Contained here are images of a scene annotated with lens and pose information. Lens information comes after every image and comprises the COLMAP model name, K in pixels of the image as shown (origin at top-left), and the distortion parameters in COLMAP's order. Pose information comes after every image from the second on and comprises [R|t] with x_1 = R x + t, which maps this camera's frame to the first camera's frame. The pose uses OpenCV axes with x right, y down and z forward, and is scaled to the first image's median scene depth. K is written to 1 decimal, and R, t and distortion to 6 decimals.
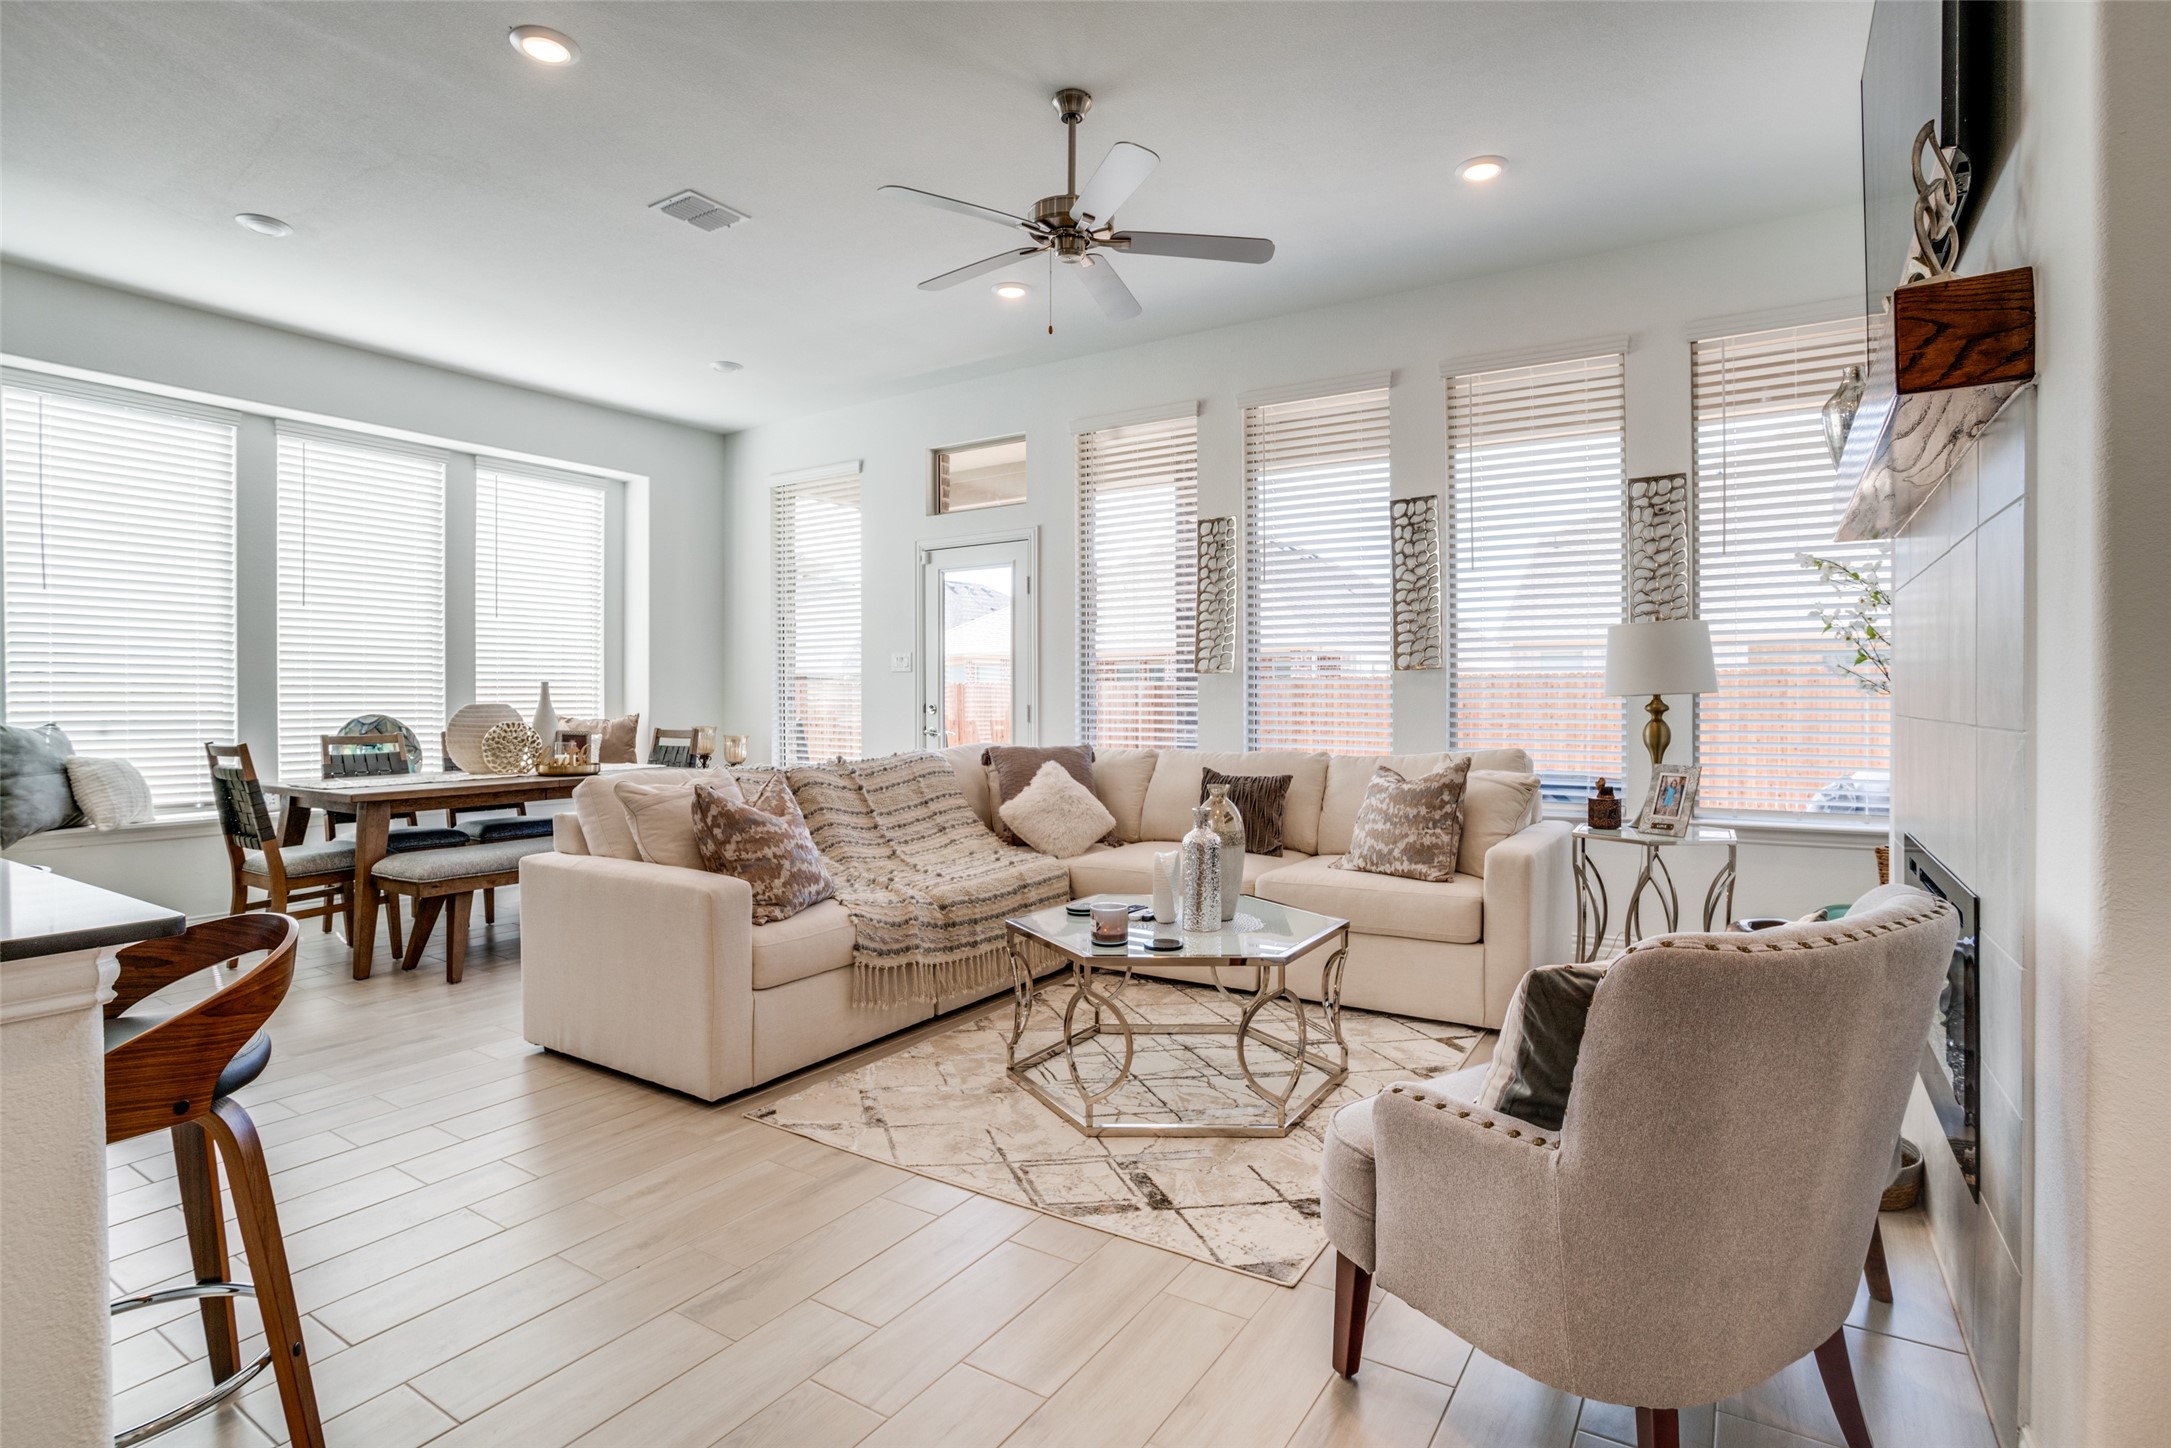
lens RADIAL K [[1058.0, 0, 1095.8], [0, 1058.0, 716.5], [0, 0, 1]] dist [-0.060916, 0.027207]
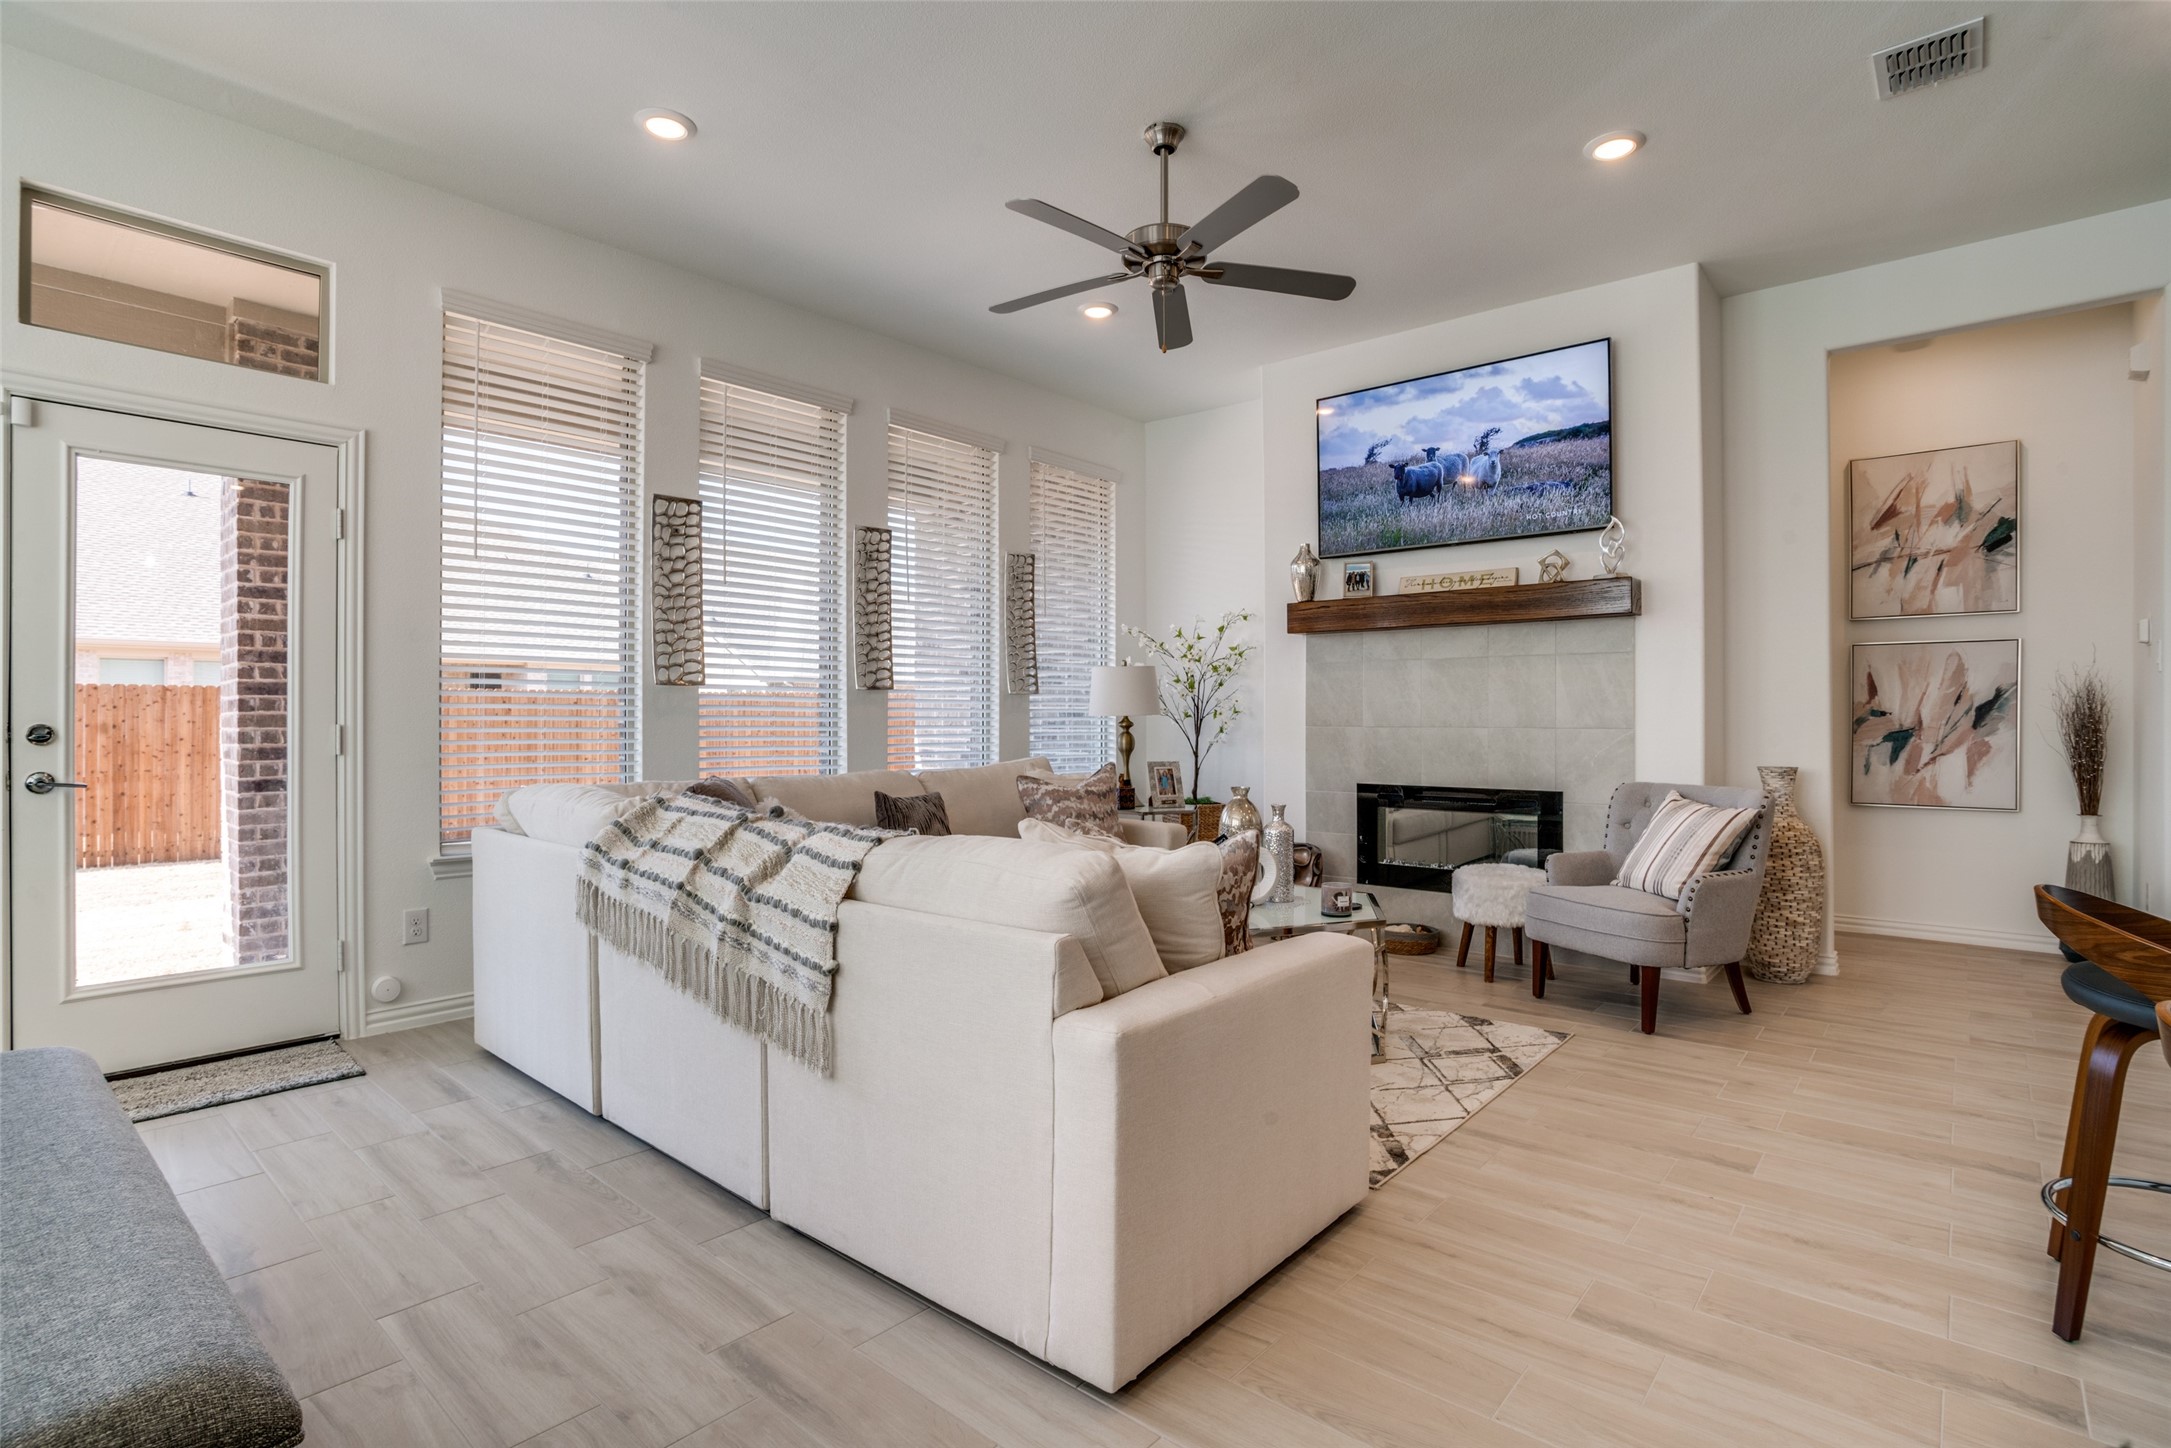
lens RADIAL K [[1058.0, 0, 1095.8], [0, 1058.0, 716.5], [0, 0, 1]] dist [-0.060916, 0.027207]
pose [[0.136321, 0.002817, 0.990661, -0.975236], [0.011189, 0.999928, -0.004384, -0.014376], [-0.990601, 0.011682, 0.136280, 0.865995]]
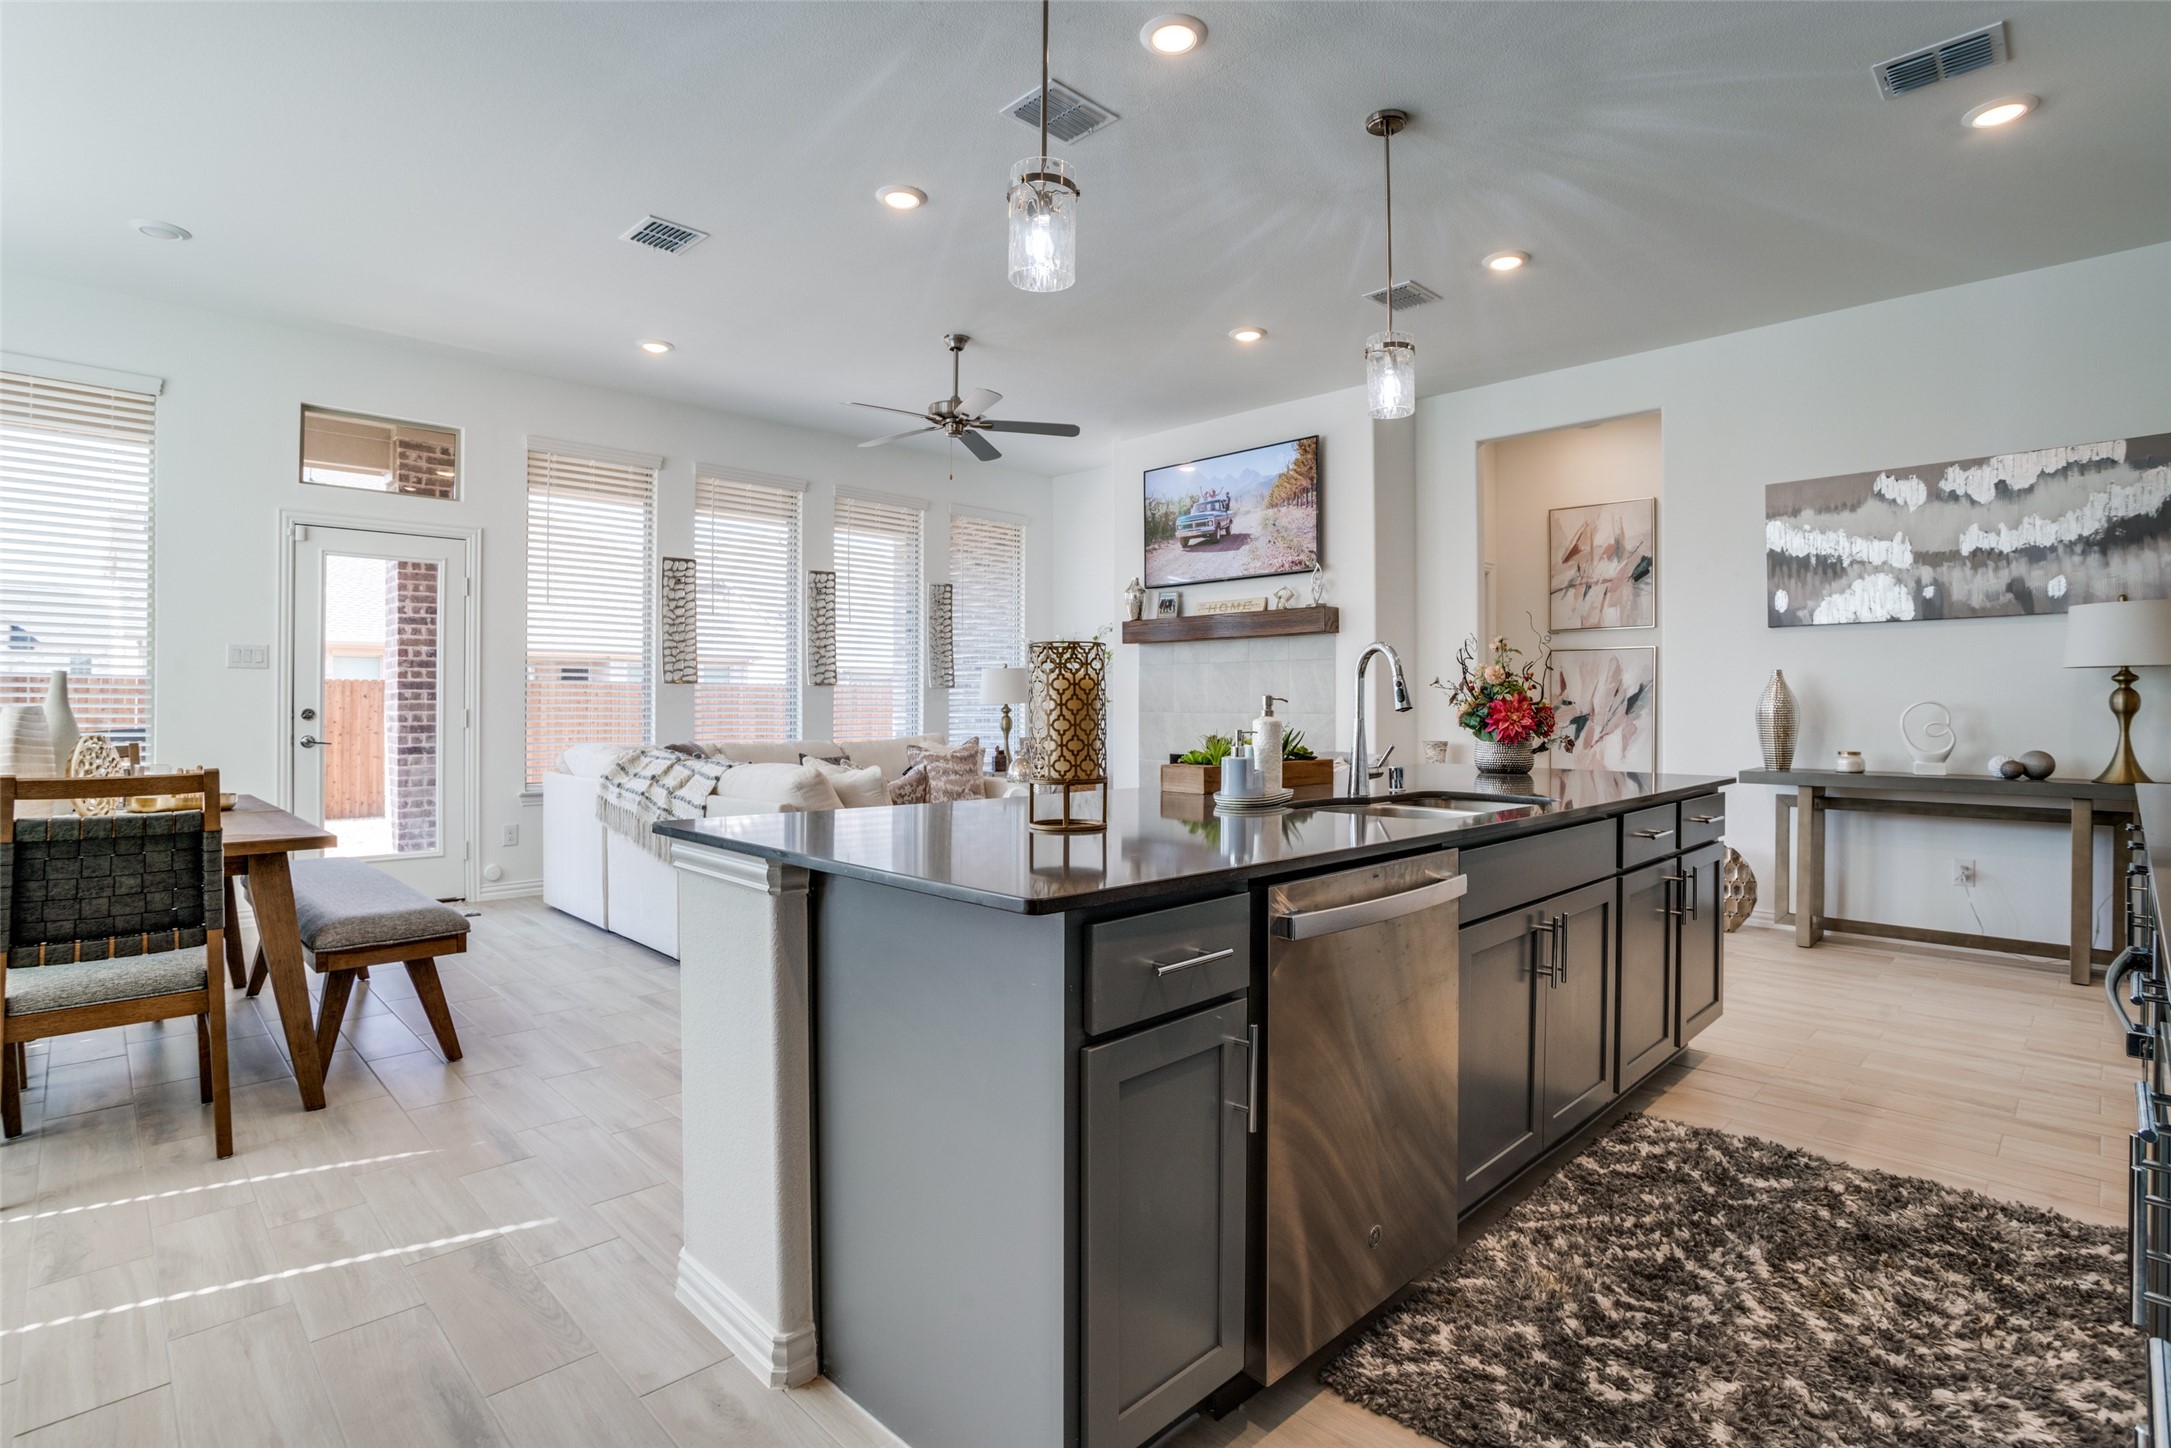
lens RADIAL K [[1065.2, 0, 1094.3], [0, 1065.2, 700.9], [0, 0, 1]] dist [-0.061030, 0.029709]
pose [[0.212888, 0.006918, 0.977052, -1.486014], [0.009797, 0.999910, -0.009214, -0.006971], [-0.977027, 0.011533, 0.212801, 0.408197]]
